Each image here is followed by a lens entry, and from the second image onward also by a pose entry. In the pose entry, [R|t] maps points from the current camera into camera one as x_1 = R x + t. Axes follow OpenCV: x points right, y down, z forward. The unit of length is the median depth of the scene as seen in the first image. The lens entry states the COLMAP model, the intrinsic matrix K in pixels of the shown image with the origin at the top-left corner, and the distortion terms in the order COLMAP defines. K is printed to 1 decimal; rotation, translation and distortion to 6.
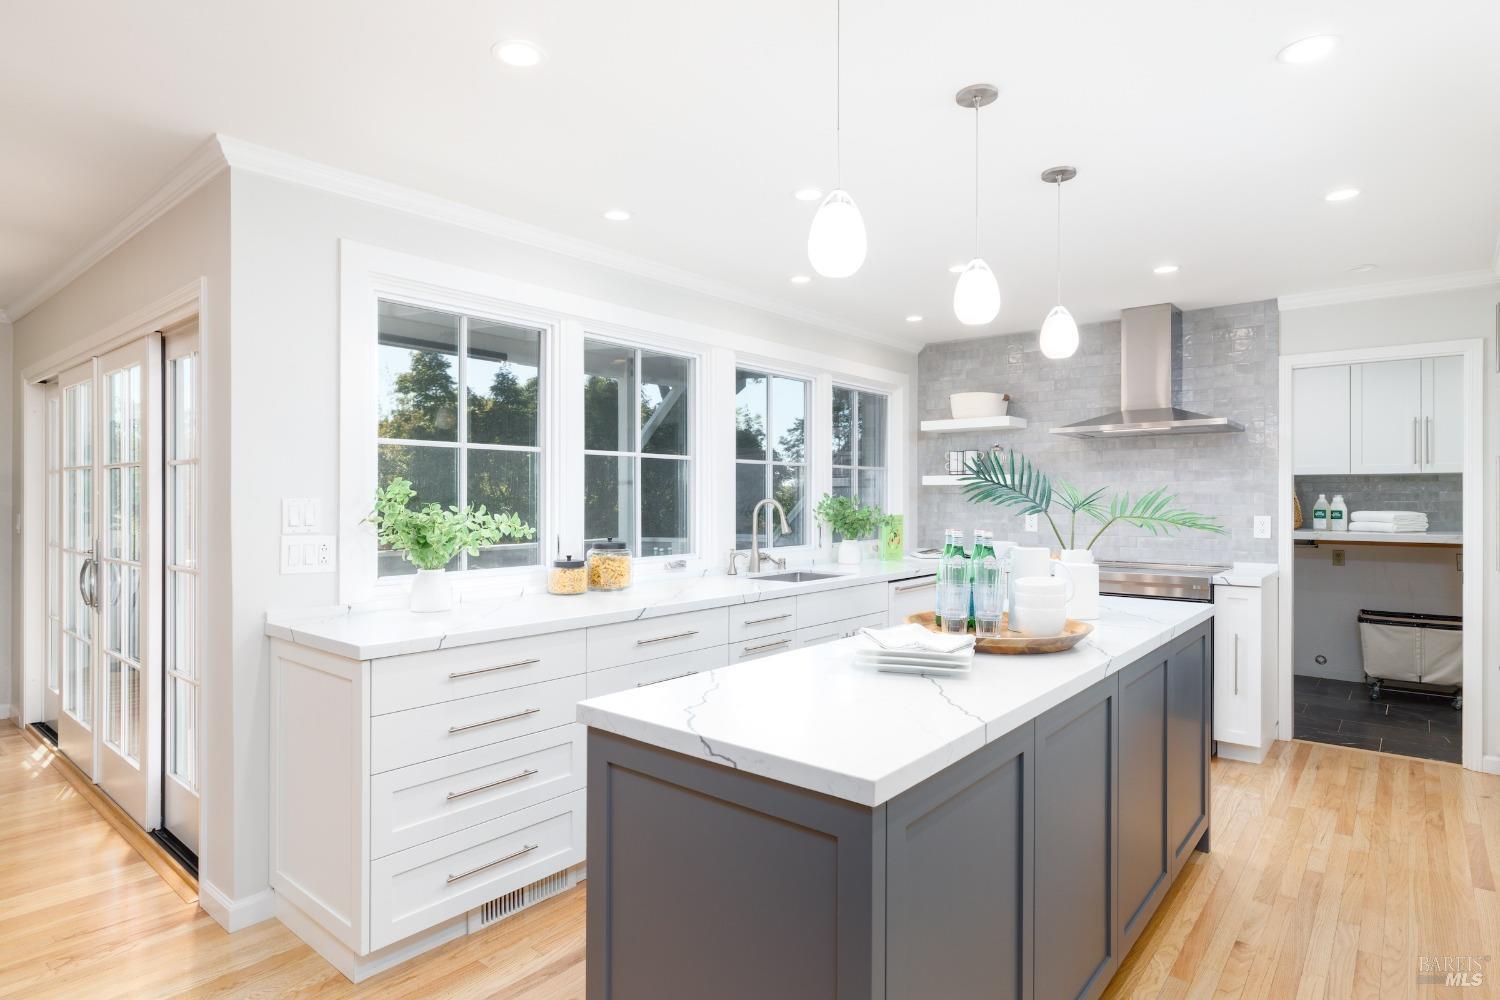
lens RADIAL K [[801.0, 0, 750.0], [0, 801.0, 500.0], [0, 0, 1]] dist [-0.001074, -0.000878]
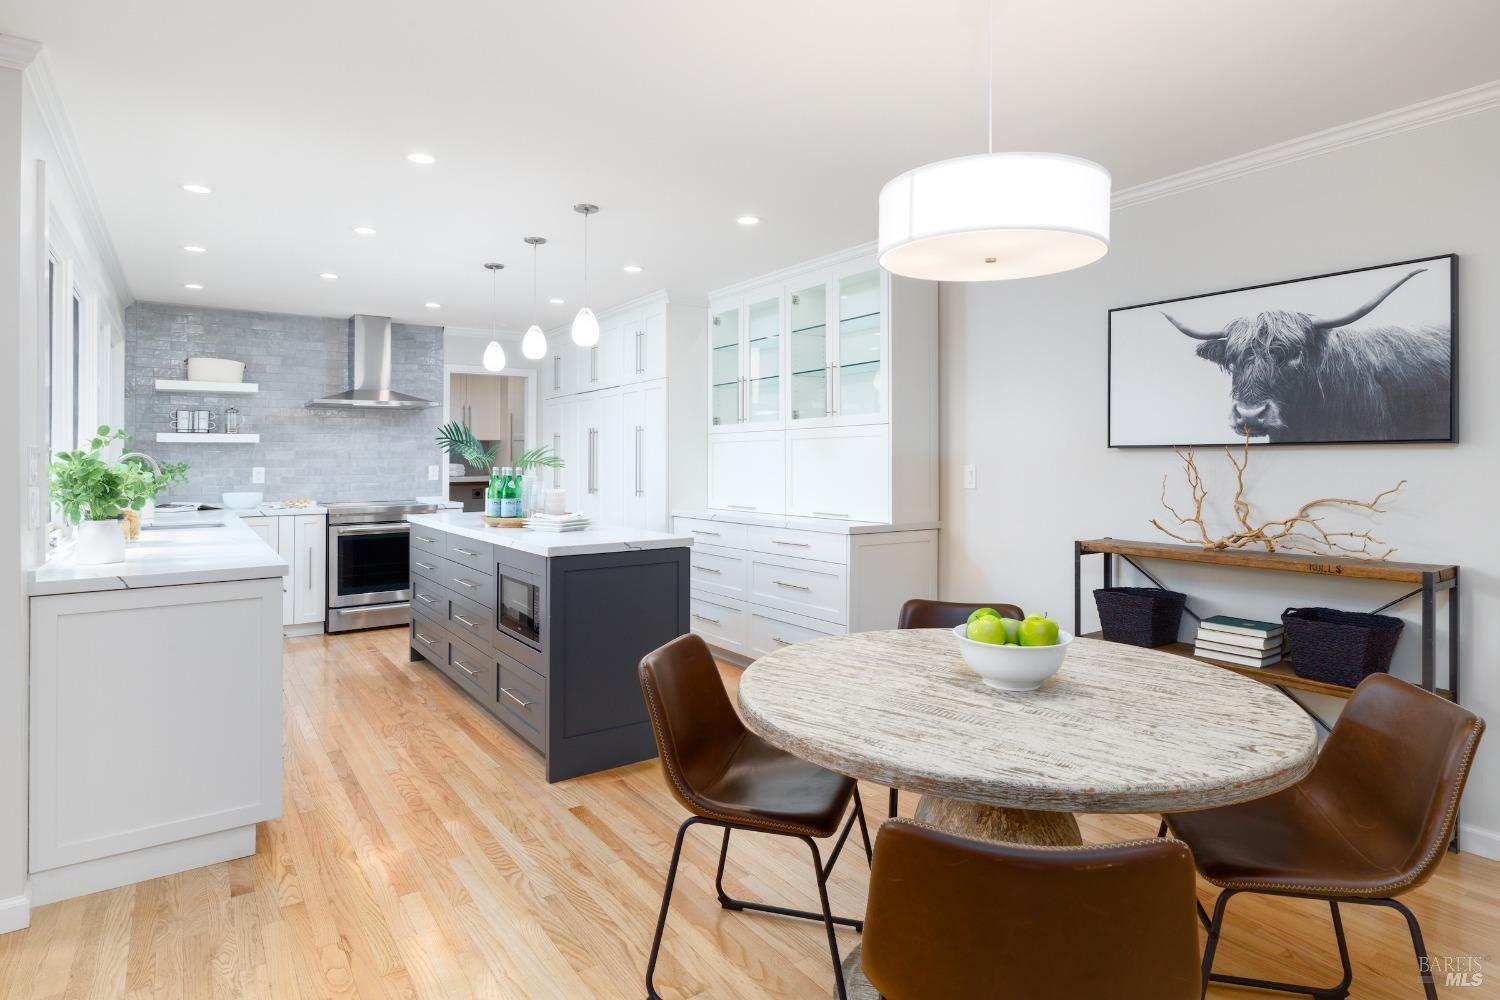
lens RADIAL K [[825.3, 0, 755.8], [0, 825.3, 458.3], [0, 0, 1]] dist [0.001112, 0.000030]
pose [[0.266454, -0.000811, 0.963847, -0.631682], [0.009347, 0.999955, -0.001743, 0.012117], [-0.963802, 0.009473, 0.266449, -0.016693]]
